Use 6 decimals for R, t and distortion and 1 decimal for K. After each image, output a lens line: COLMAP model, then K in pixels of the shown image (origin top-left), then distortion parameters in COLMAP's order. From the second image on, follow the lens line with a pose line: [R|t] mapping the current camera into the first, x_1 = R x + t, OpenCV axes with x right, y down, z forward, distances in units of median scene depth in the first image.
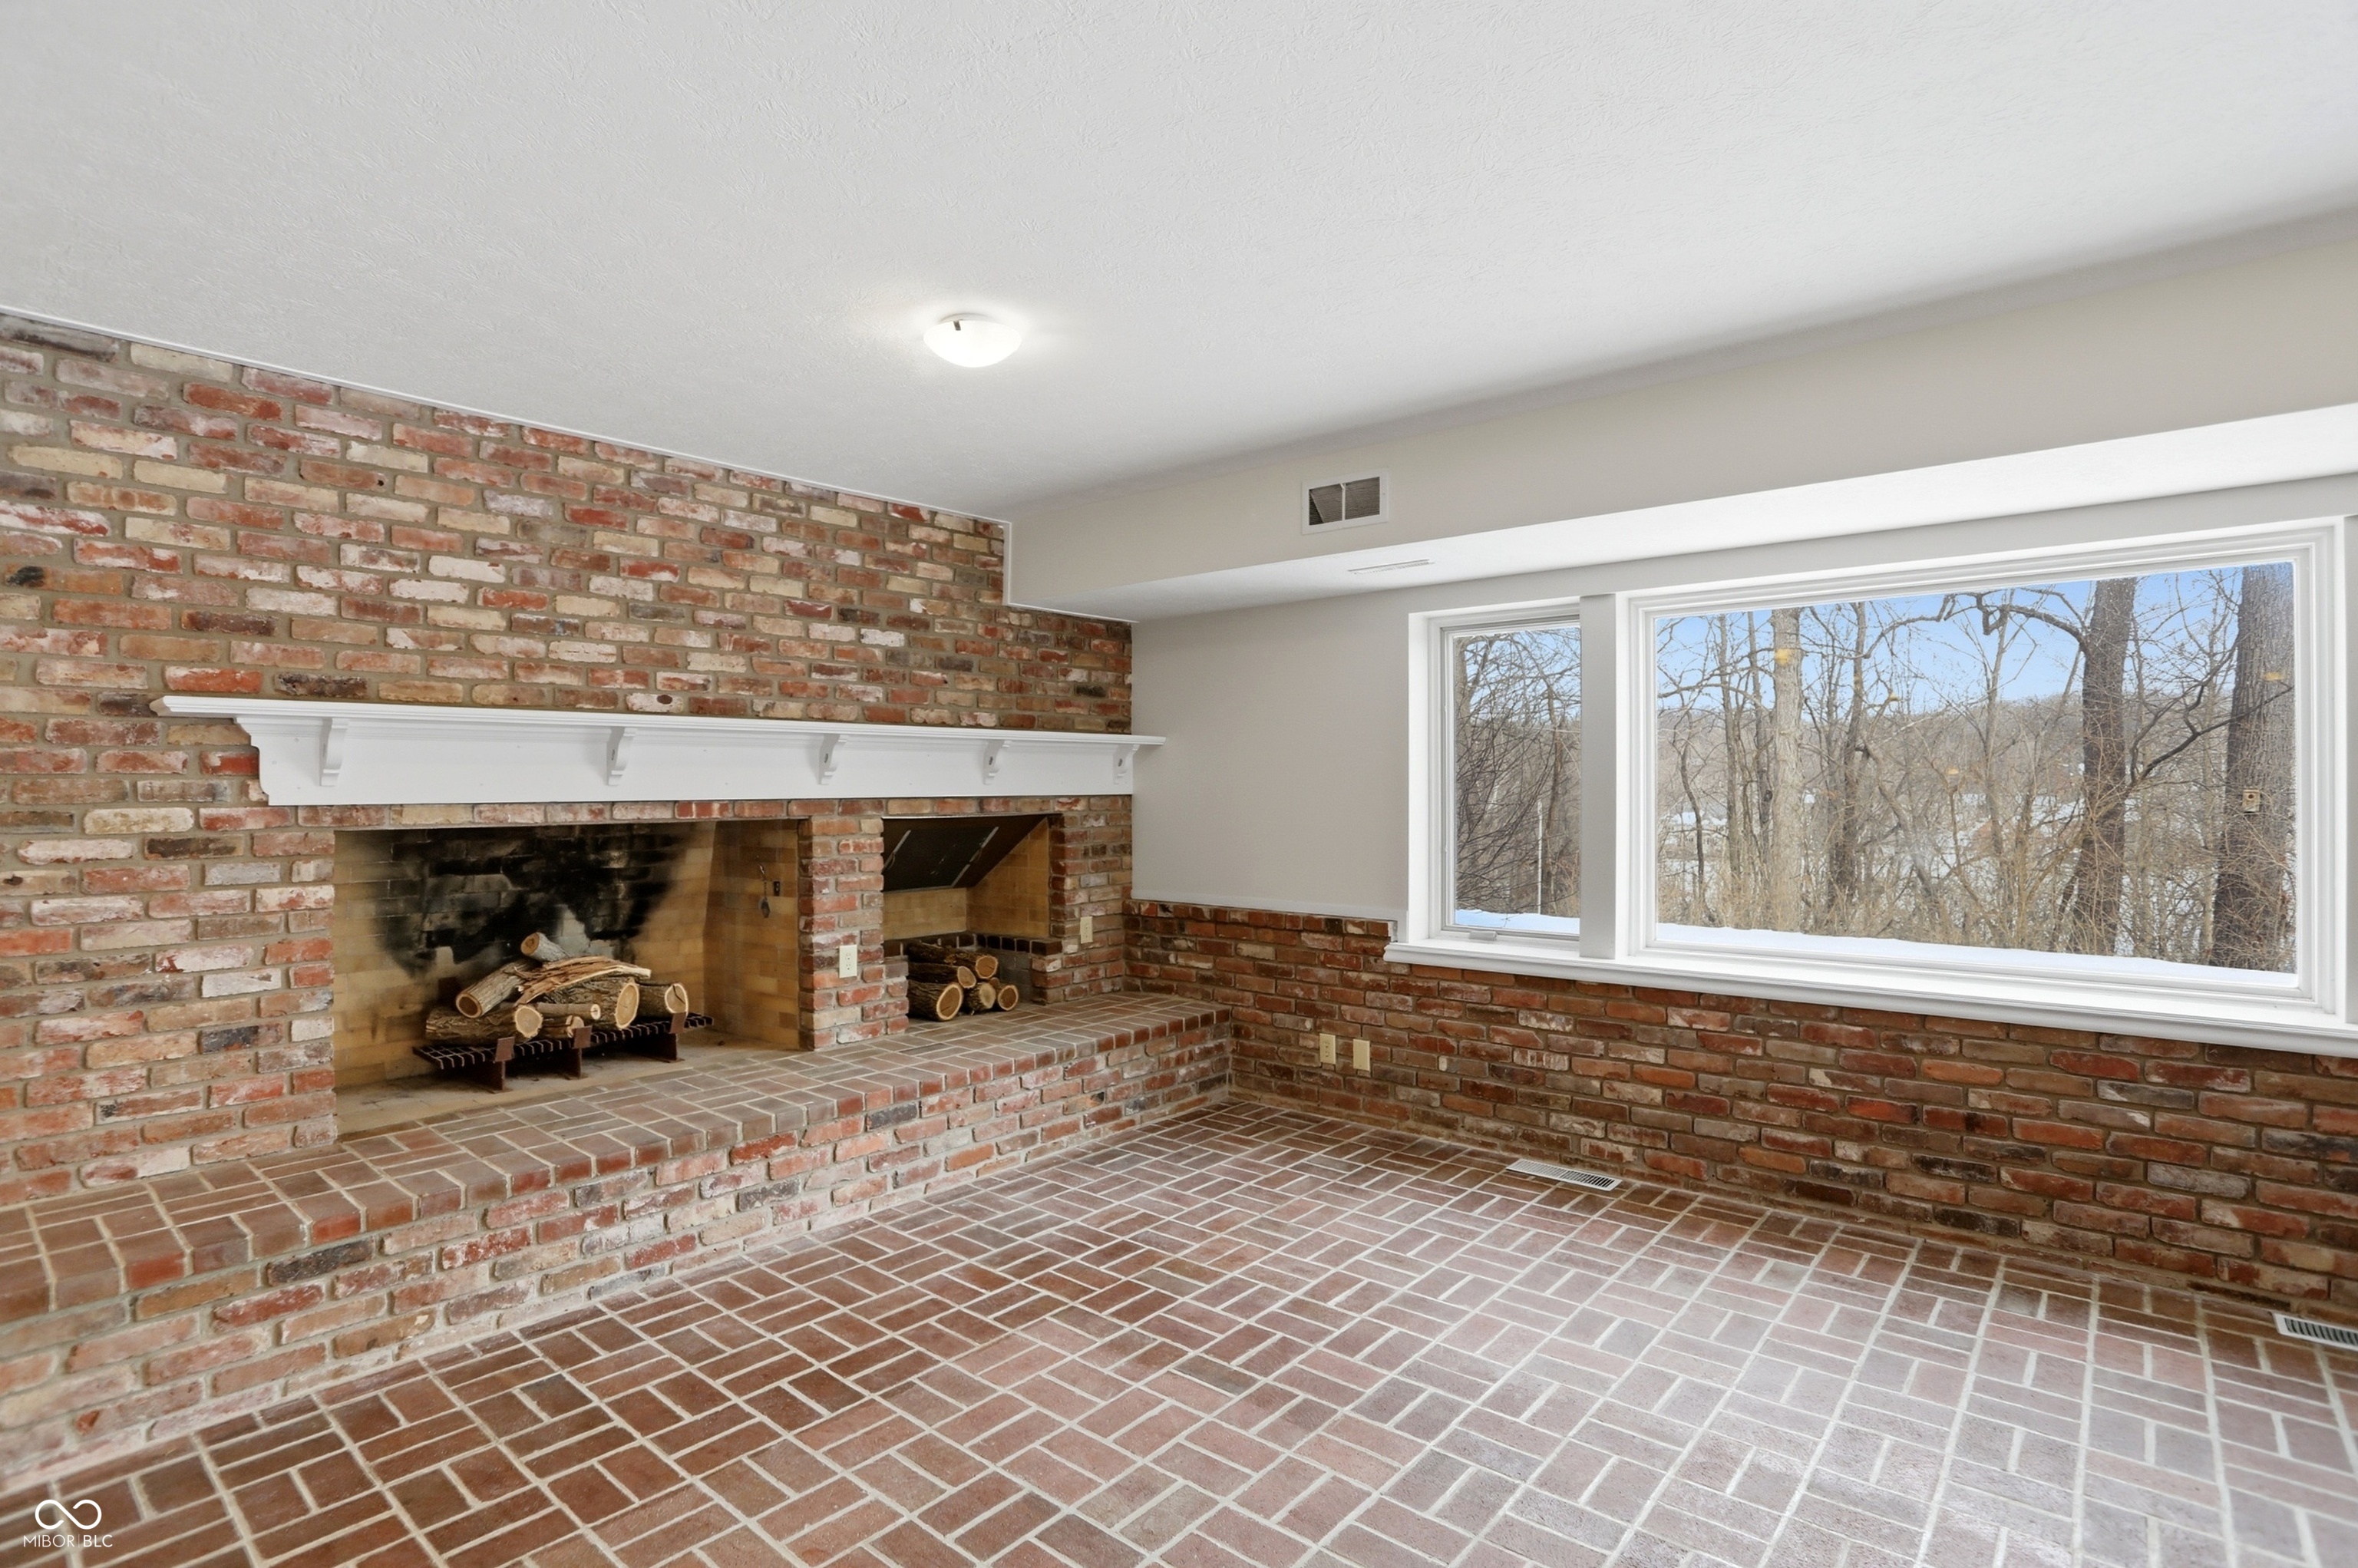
lens RADIAL K [[1159.7, 0, 1183.7], [0, 1159.7, 776.9], [0, 0, 1]] dist [-0.074865, 0.033275]
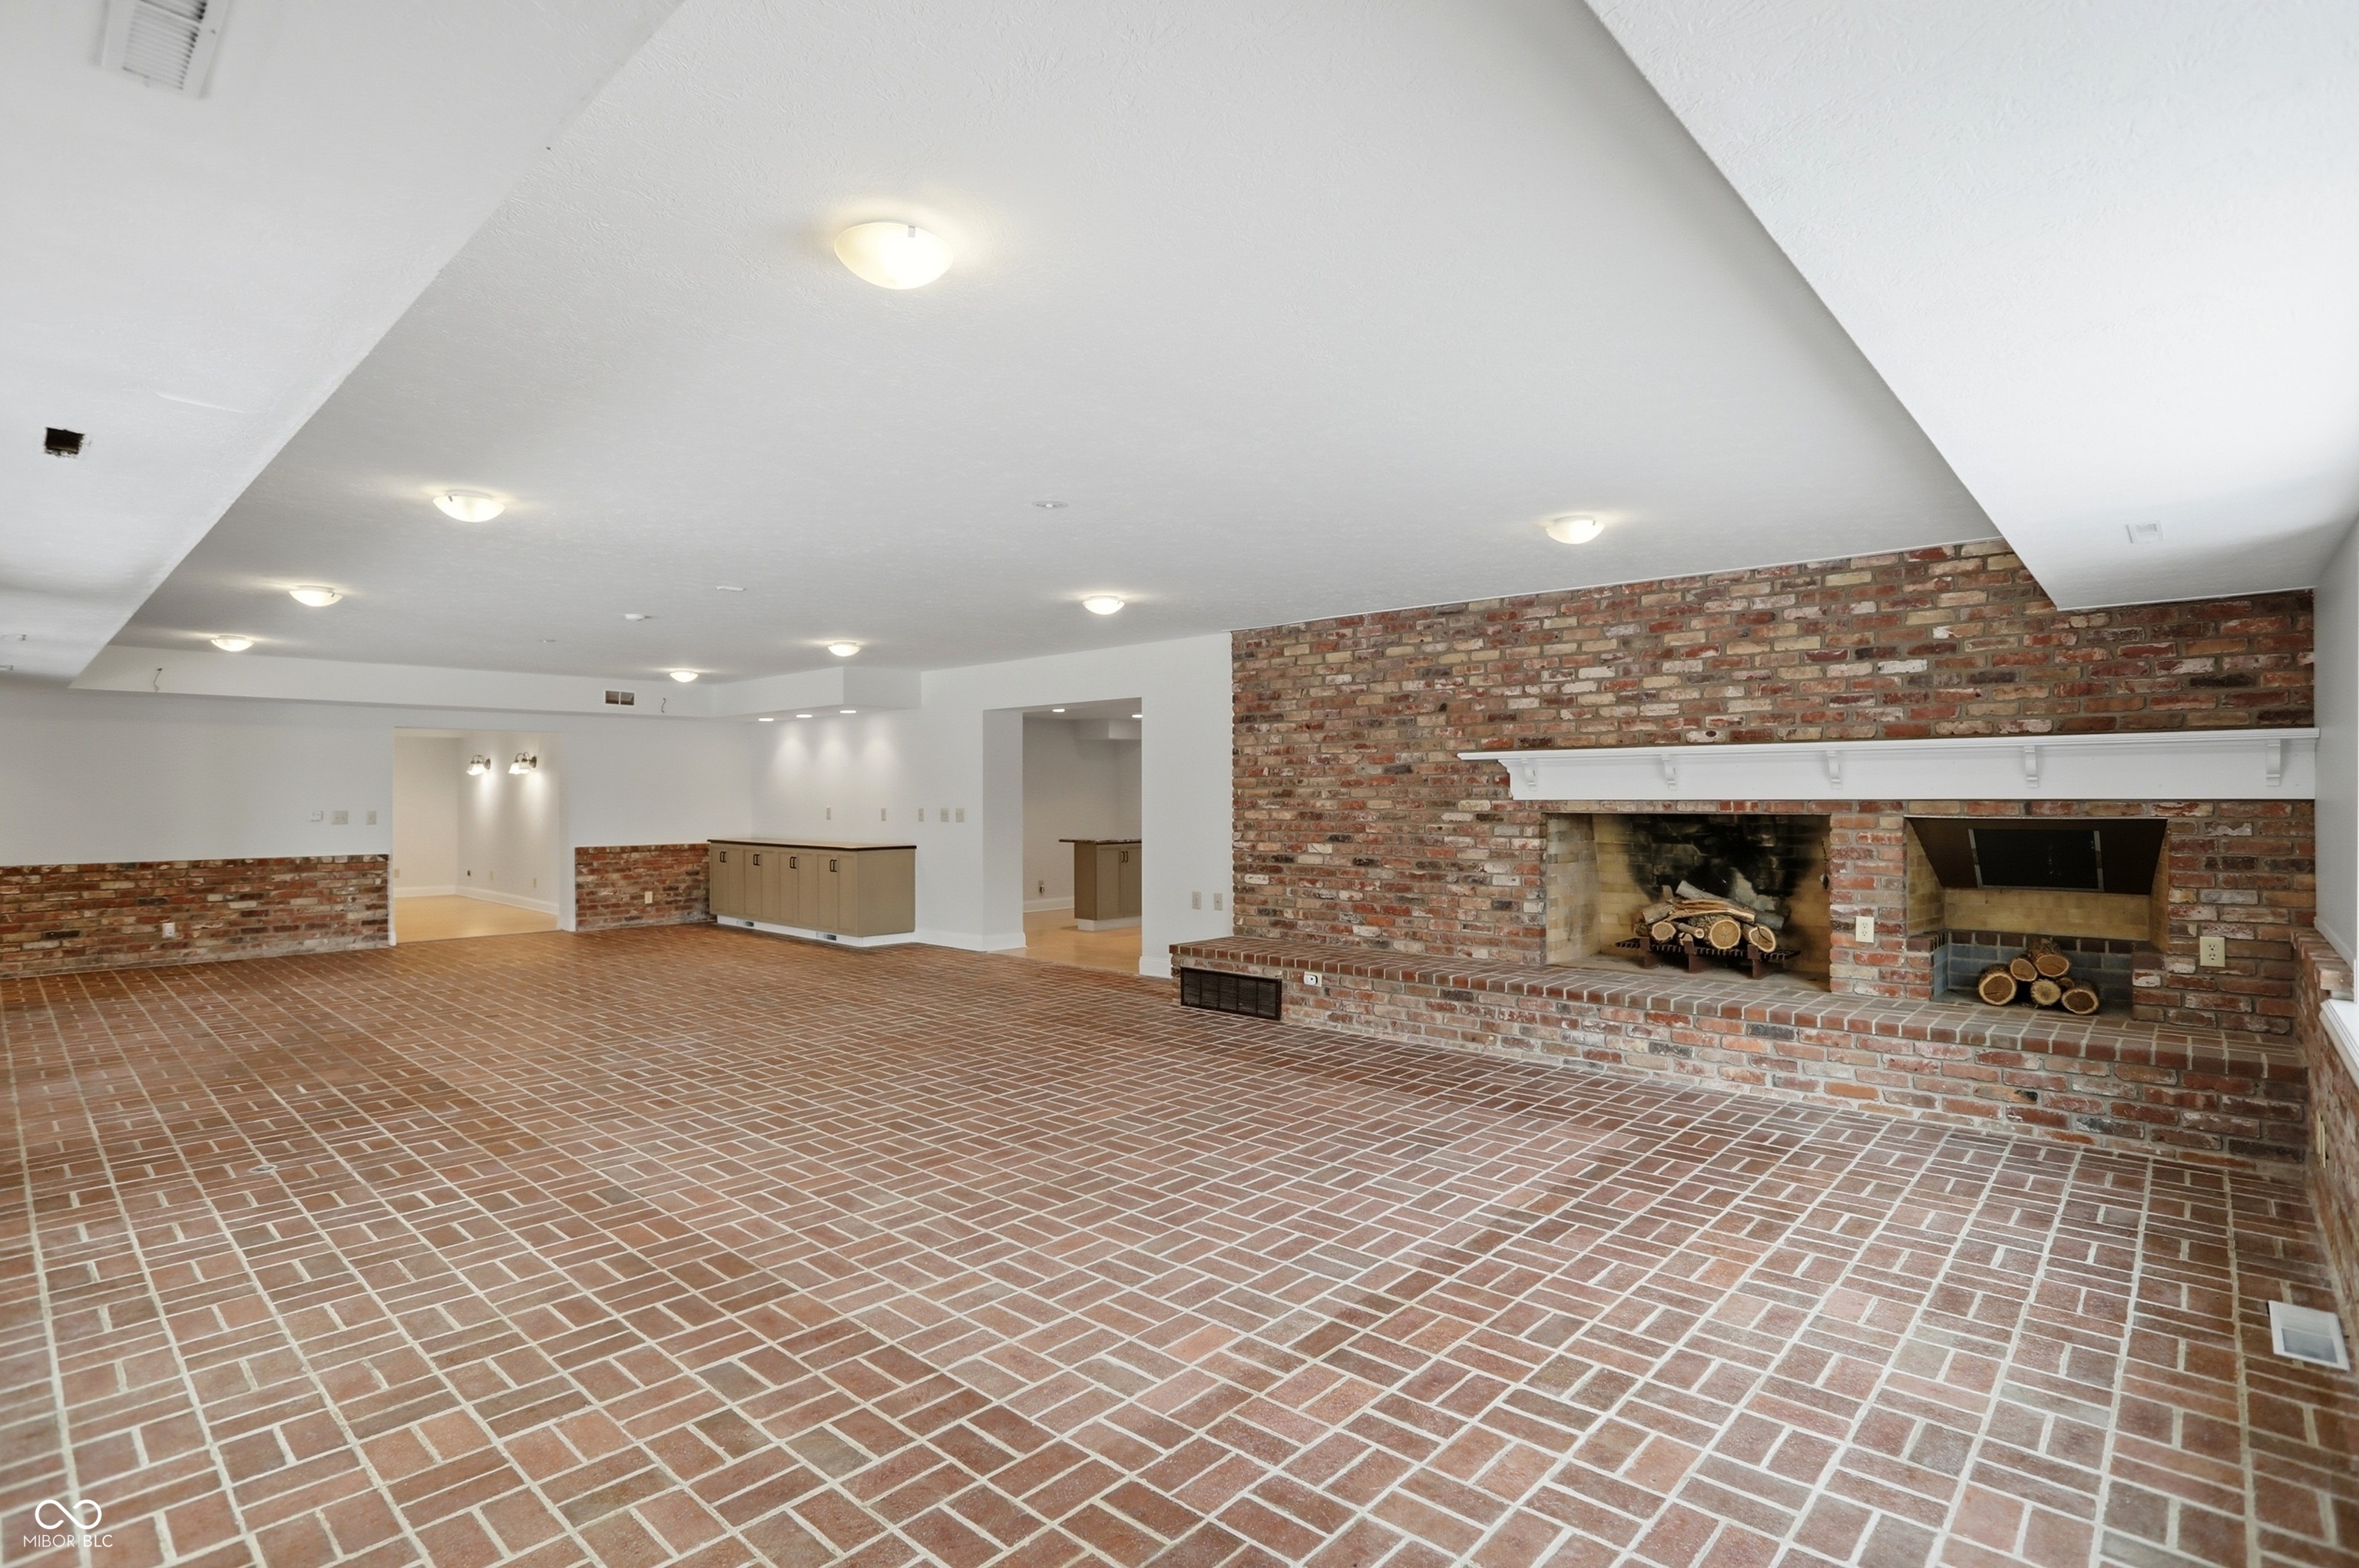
lens RADIAL K [[1160.2, 0, 1184.2], [0, 1160.2, 776.9], [0, 0, 1]] dist [-0.074865, 0.033275]
pose [[-0.027669, -0.010376, -0.999563, 1.112885], [0.010723, 0.999886, -0.010676, -0.001214], [0.999560, -0.011014, -0.027554, 0.337767]]
